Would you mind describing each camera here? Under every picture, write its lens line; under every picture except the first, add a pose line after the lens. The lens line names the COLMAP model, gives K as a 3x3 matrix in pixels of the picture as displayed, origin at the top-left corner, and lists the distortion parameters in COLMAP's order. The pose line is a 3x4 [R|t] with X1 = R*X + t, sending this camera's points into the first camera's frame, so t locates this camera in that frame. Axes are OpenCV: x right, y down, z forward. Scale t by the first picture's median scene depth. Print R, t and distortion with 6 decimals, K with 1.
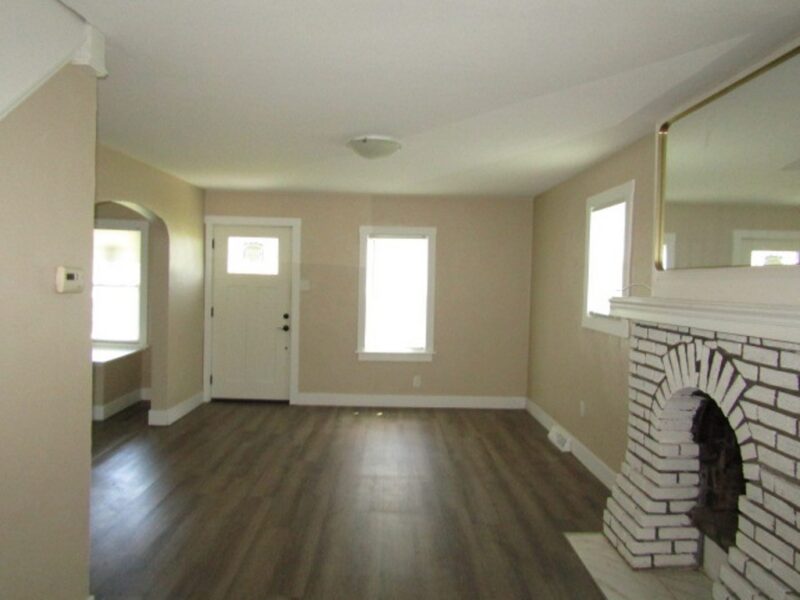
lens RADIAL K [[565.2, 0, 400.0], [0, 565.2, 300.0], [0, 0, 1]] dist [-0.036050, 0.005525]
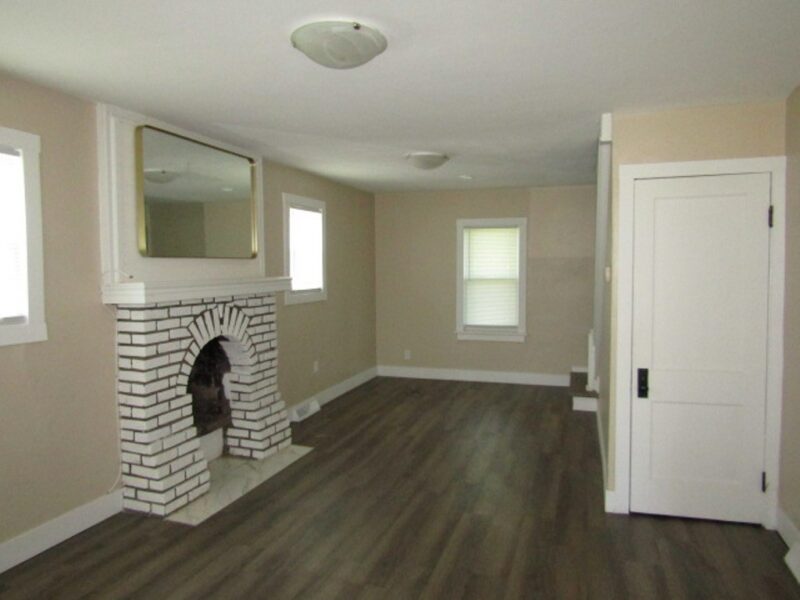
lens RADIAL K [[565.2, 0, 400.0], [0, 565.2, 300.0], [0, 0, 1]] dist [-0.036050, 0.005525]
pose [[-0.946920, -0.043007, 0.318579, -0.435495], [-0.012103, 0.995078, 0.098357, -0.099454], [-0.321241, 0.089281, -0.942780, 2.256999]]
